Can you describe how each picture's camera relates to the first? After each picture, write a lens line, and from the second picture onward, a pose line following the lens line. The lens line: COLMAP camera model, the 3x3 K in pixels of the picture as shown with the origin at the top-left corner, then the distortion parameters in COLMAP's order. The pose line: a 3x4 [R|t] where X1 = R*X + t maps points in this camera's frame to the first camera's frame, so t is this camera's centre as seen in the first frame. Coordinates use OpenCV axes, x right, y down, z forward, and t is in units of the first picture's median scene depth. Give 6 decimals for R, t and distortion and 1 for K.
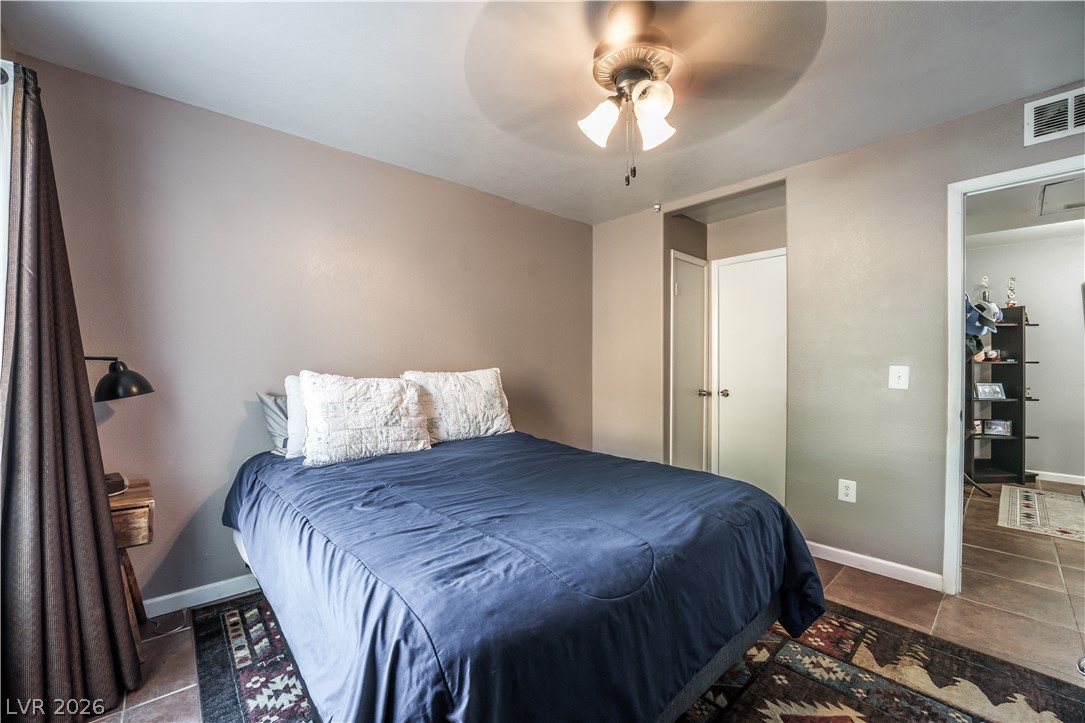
lens RADIAL K [[441.1, 0, 537.8], [0, 441.1, 362.2], [0, 0, 1]] dist [-0.029640, 0.003872]
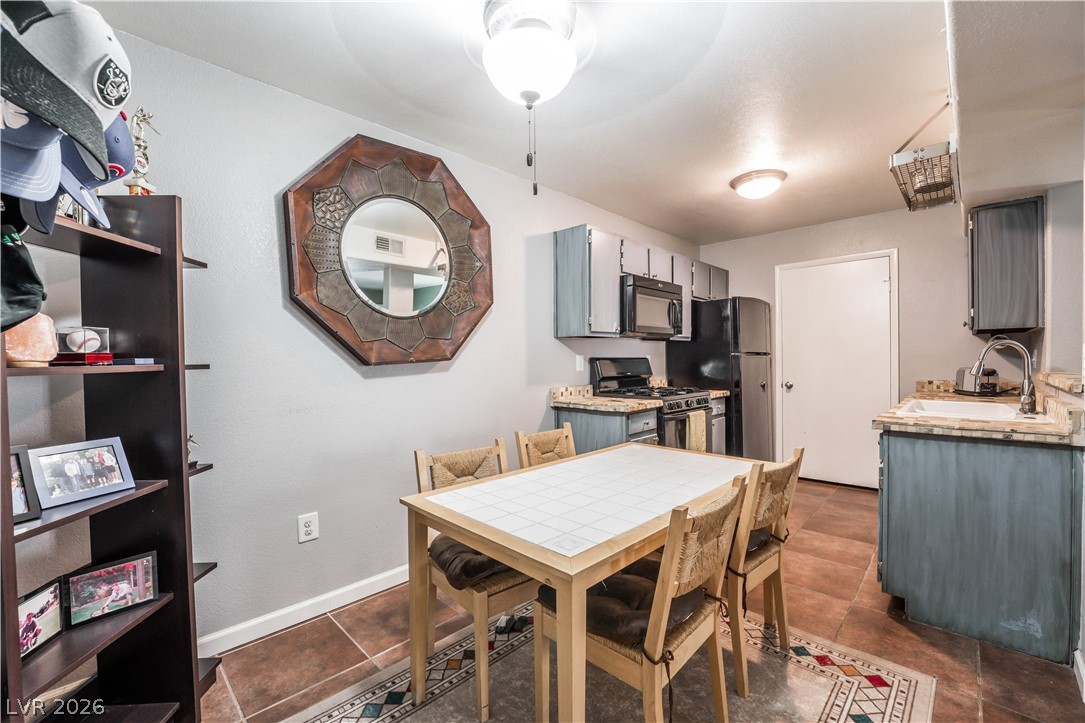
lens RADIAL K [[441.1, 0, 539.7], [0, 441.1, 366.4], [0, 0, 1]] dist [-0.029640, 0.003872]
pose [[-0.068707, -0.011337, 0.997572, 0.805233], [0.021907, 0.999677, 0.012869, 0.001816], [-0.997396, 0.022738, -0.068437, 0.766281]]
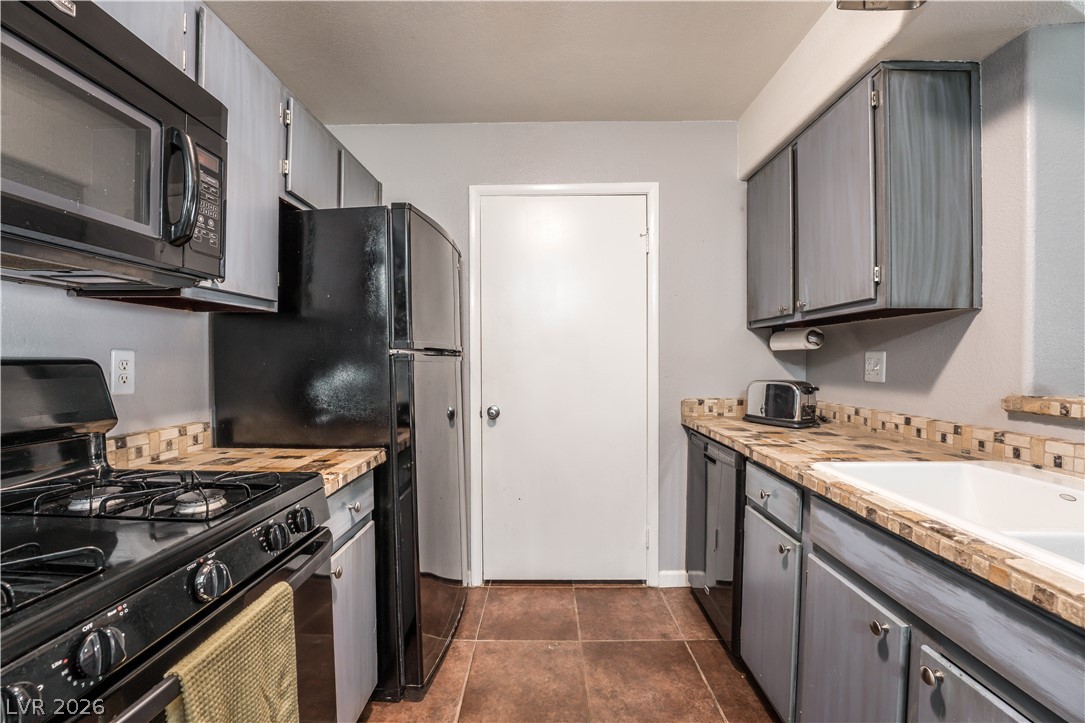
lens RADIAL K [[441.1, 0, 545.6], [0, 441.1, 366.3], [0, 0, 1]] dist [-0.029640, 0.003872]
pose [[-0.743149, -0.006855, 0.669091, 1.385487], [0.010892, 0.999691, 0.022339, 0.002041], [-0.669038, 0.023889, -0.742845, 0.470720]]
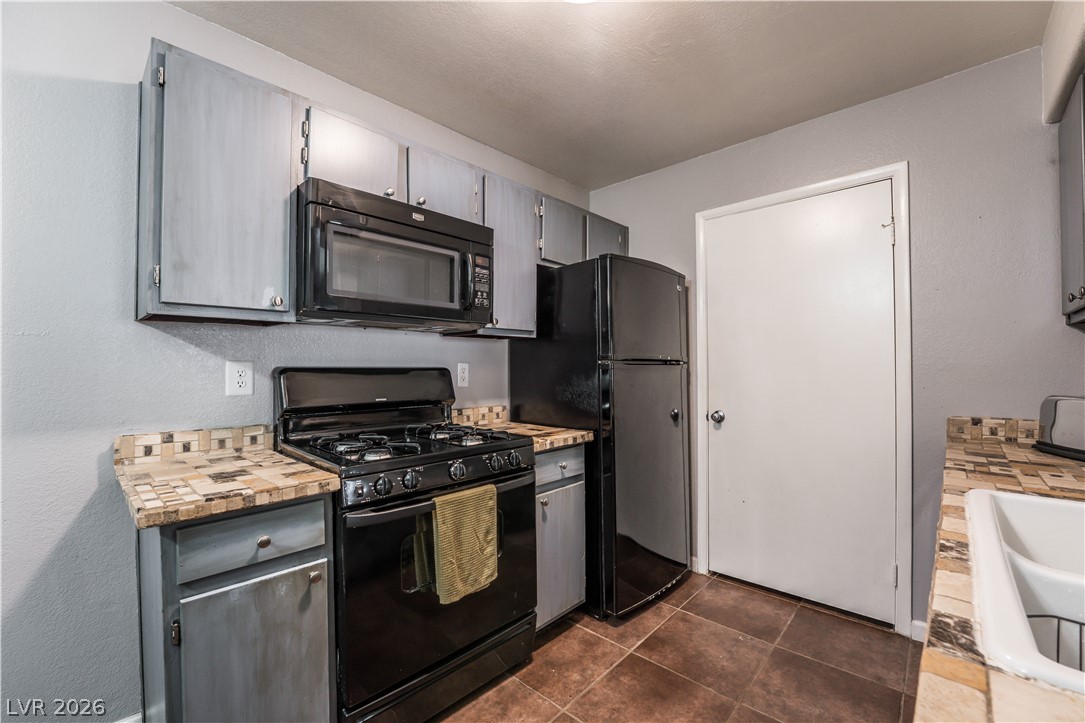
lens RADIAL K [[441.1, 0, 536.1], [0, 441.1, 368.7], [0, 0, 1]] dist [-0.029640, 0.003872]
pose [[-0.093283, 0.001875, 0.995638, 1.226857], [0.014153, 0.999900, -0.000557, 0.003302], [-0.995539, 0.014040, -0.093300, 0.404581]]
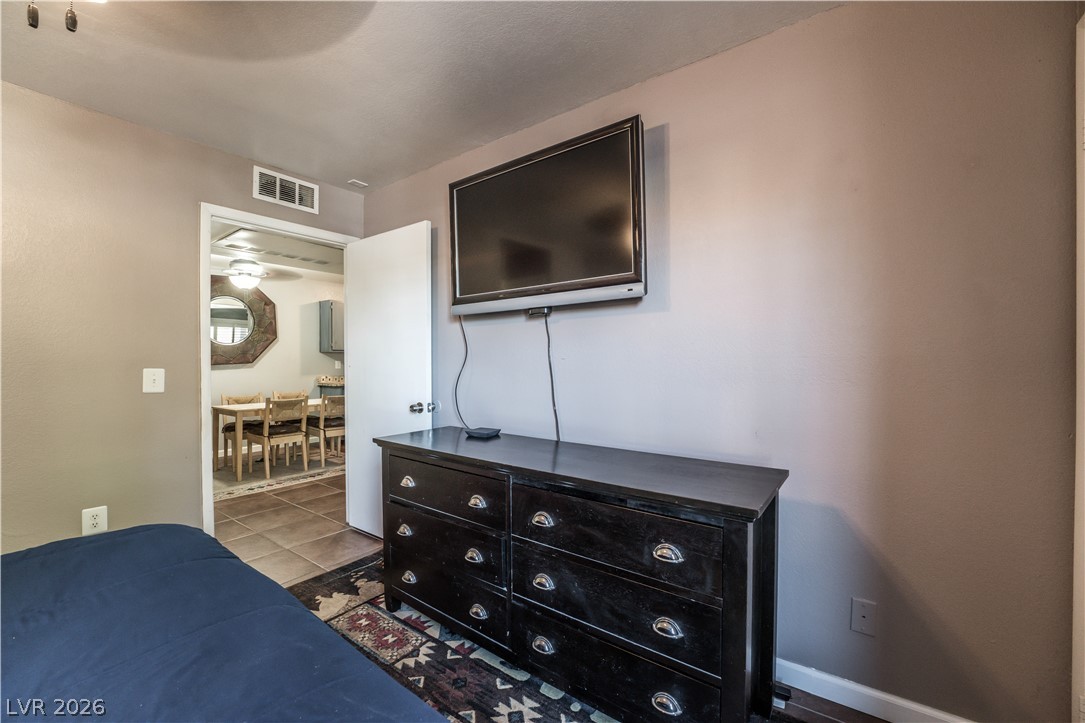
lens RADIAL K [[441.1, 0, 537.5], [0, 441.1, 361.8], [0, 0, 1]] dist [-0.029640, 0.003872]
pose [[-0.213227, -0.000996, 0.977002, -0.180131], [0.010461, 0.999940, 0.003302, -0.000471], [-0.976947, 0.010924, -0.213204, 0.233251]]
